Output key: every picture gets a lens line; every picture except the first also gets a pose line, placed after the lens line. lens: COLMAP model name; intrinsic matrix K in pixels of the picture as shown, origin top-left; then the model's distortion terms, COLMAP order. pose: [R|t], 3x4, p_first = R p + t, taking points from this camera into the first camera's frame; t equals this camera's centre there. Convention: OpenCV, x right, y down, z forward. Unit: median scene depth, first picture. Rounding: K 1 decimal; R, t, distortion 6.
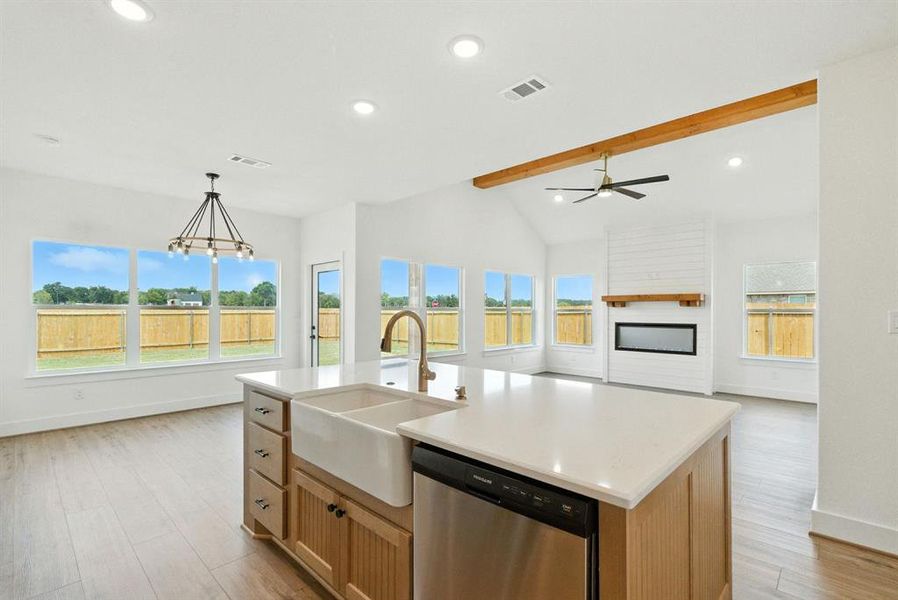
lens RADIAL K [[418.5, 0, 447.3], [0, 418.5, 307.8], [0, 0, 1]] dist [-0.002066, -0.000595]
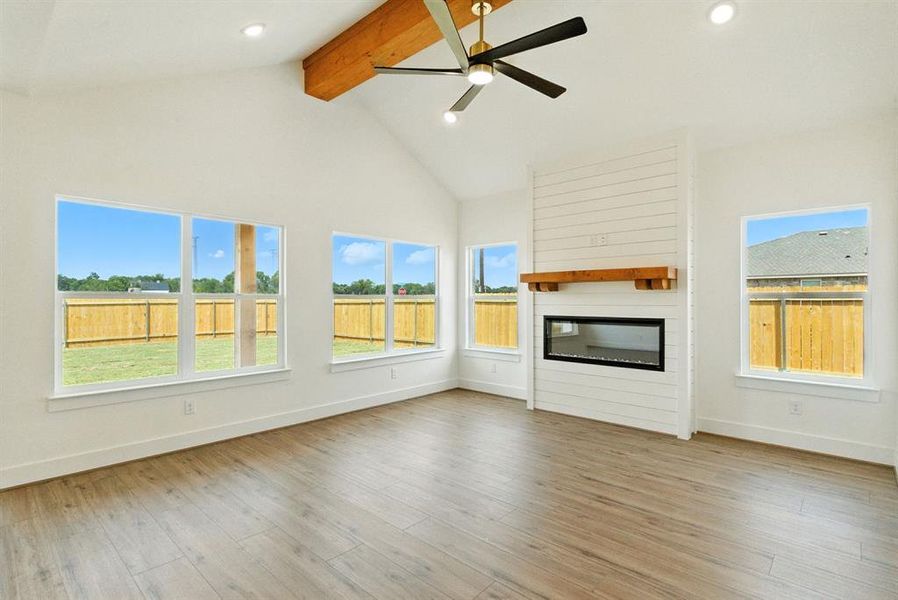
lens RADIAL K [[448.8, 0, 450.4], [0, 448.8, 294.1], [0, 0, 1]] dist [0.005923, -0.000105]
pose [[0.999612, -0.004224, 0.027529, 0.240768], [0.004343, 0.999982, -0.004256, 0.004549], [-0.027510, 0.004374, 0.999612, 0.322949]]
